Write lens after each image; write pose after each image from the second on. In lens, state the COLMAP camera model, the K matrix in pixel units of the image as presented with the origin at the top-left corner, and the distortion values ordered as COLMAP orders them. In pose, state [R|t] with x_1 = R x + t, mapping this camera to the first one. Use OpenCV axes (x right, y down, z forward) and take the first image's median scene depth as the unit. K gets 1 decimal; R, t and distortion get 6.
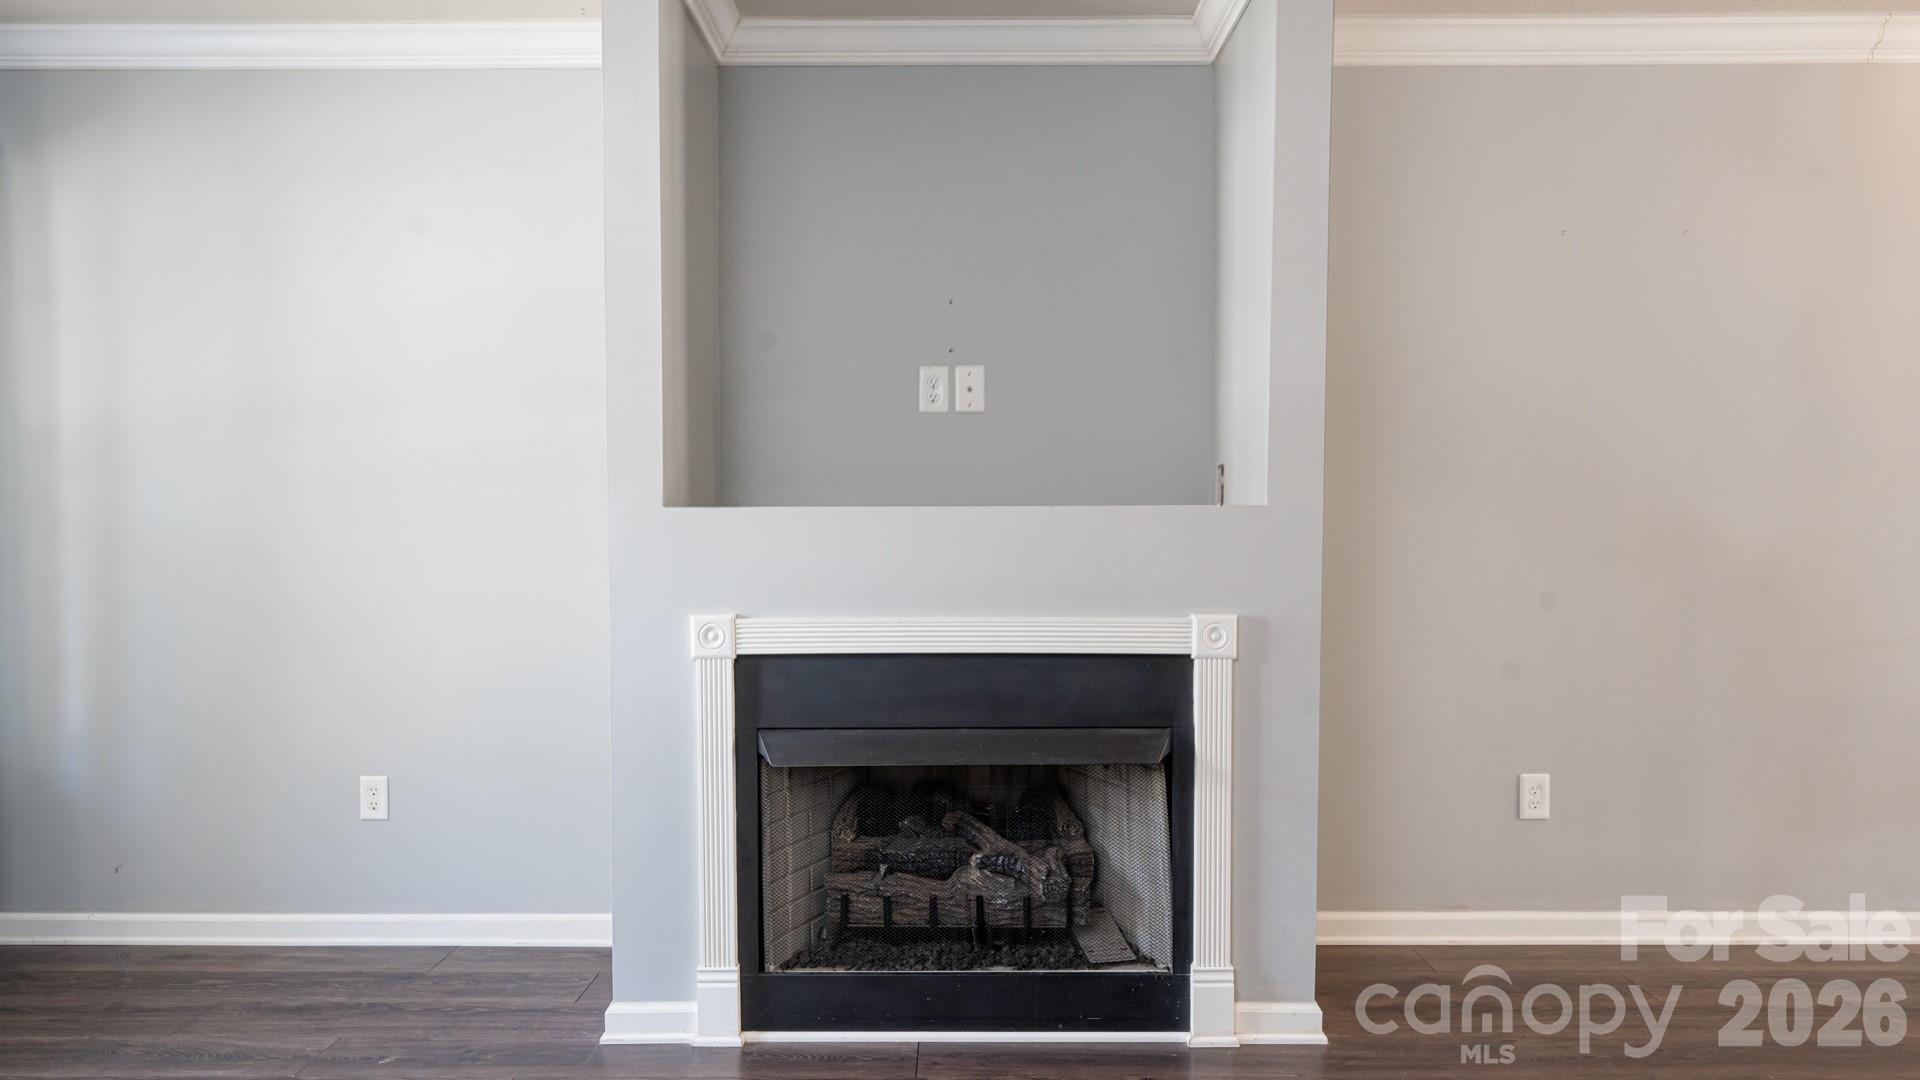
lens RADIAL K [[1232.7, 0, 955.6], [0, 1232.7, 569.0], [0, 0, 1]] dist [-0.001305, 0.002763]
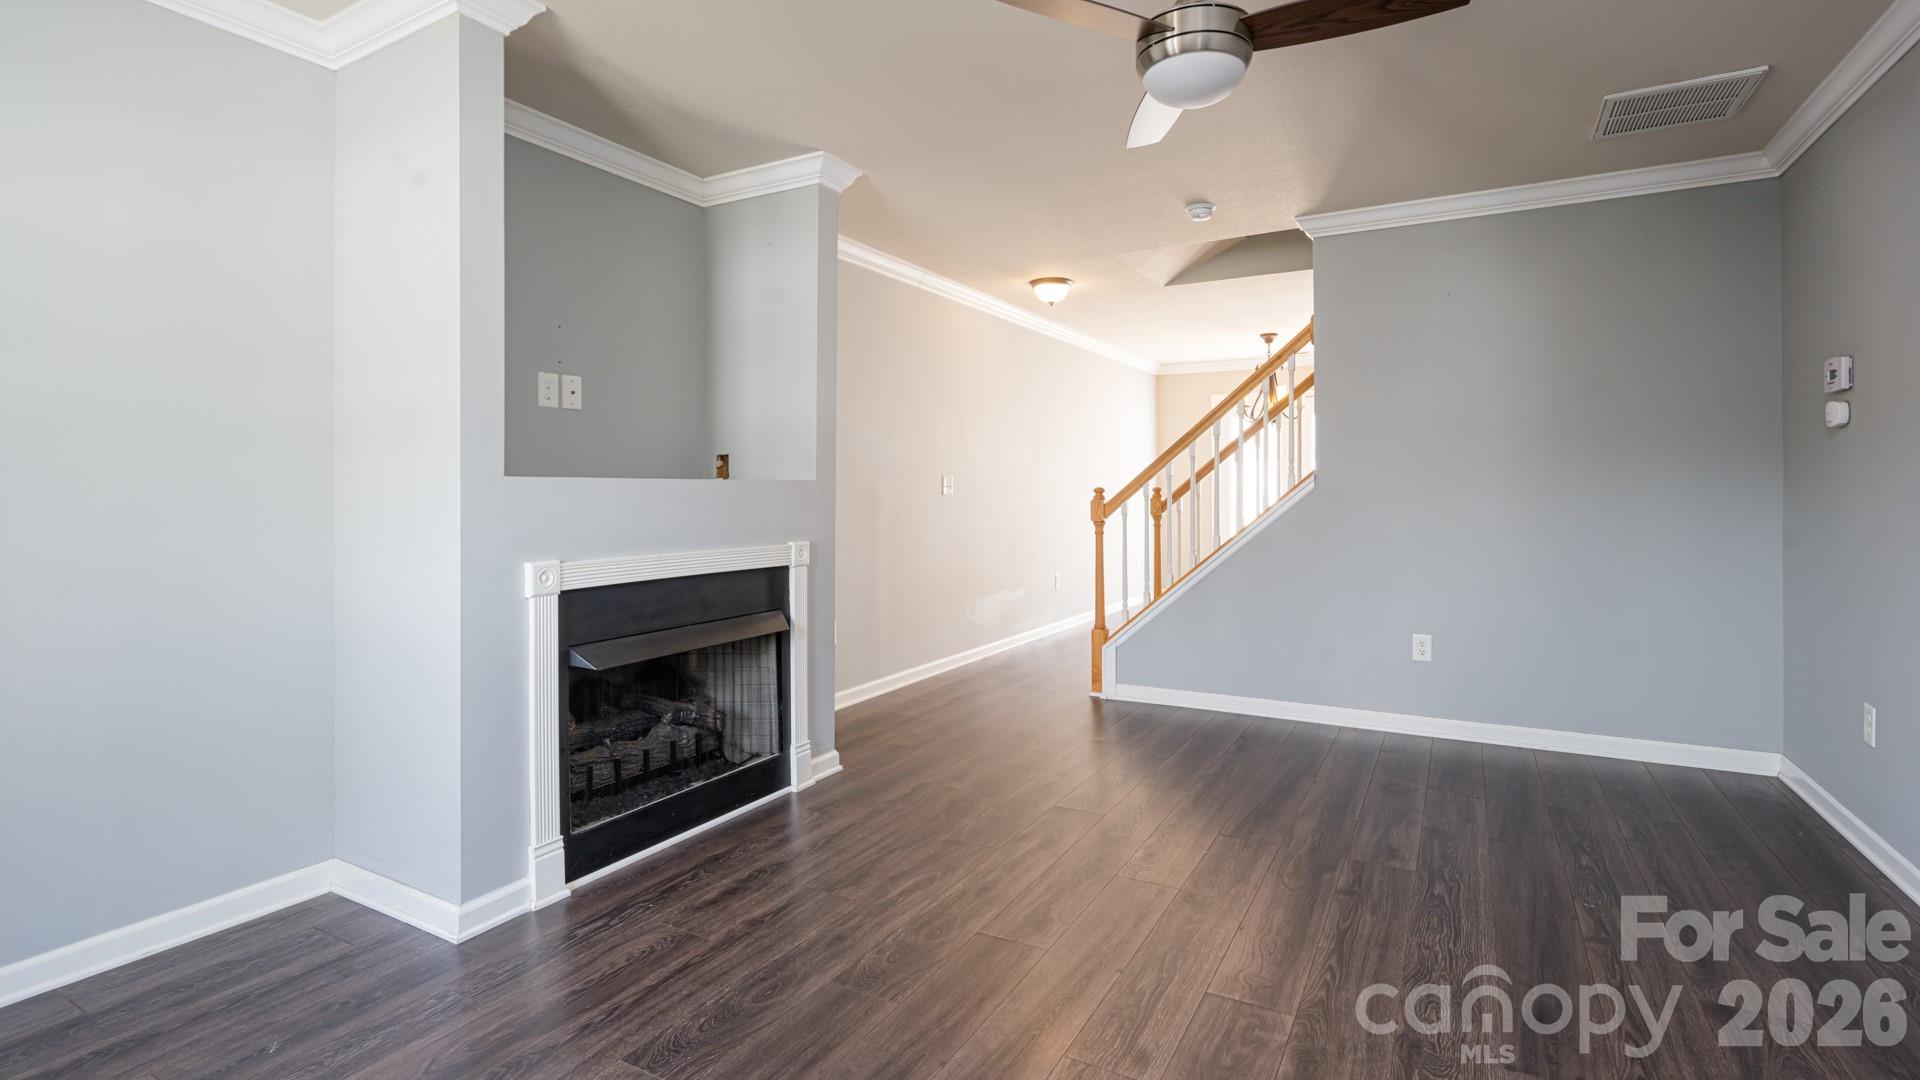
lens RADIAL K [[909.2, 0, 970.6], [0, 909.2, 503.3], [0, 0, 1]] dist [0.004451, 0.000696]
pose [[0.468331, -0.010347, 0.883492, -0.794256], [0.037193, 0.999276, -0.008013, 0.001661], [-0.882770, 0.036612, 0.468377, 0.166691]]
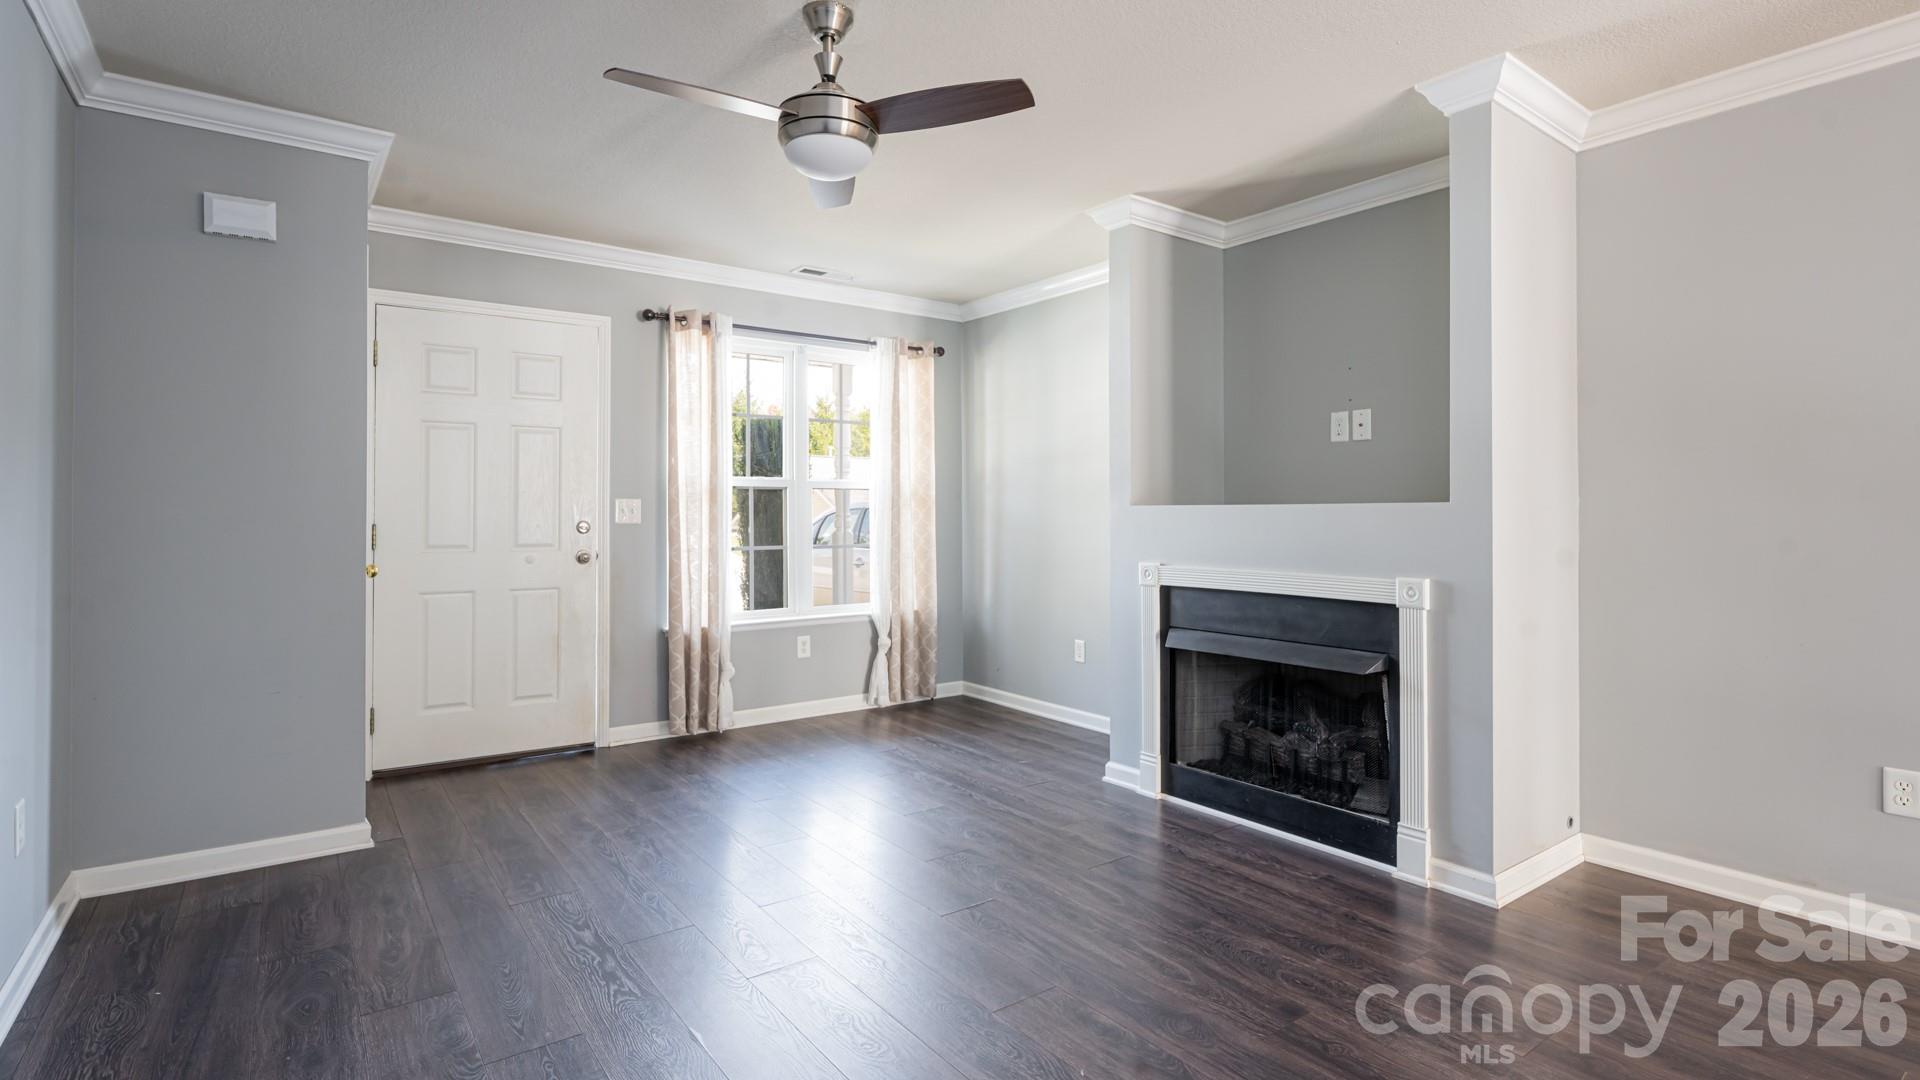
lens RADIAL K [[909.2, 0, 958.6], [0, 909.2, 528.1], [0, 0, 1]] dist [0.004451, 0.000696]
pose [[0.608250, 0.016272, -0.793579, 0.695762], [-0.033767, 0.999415, -0.005389, 0.001929], [0.793027, 0.030074, 0.608444, -0.064851]]
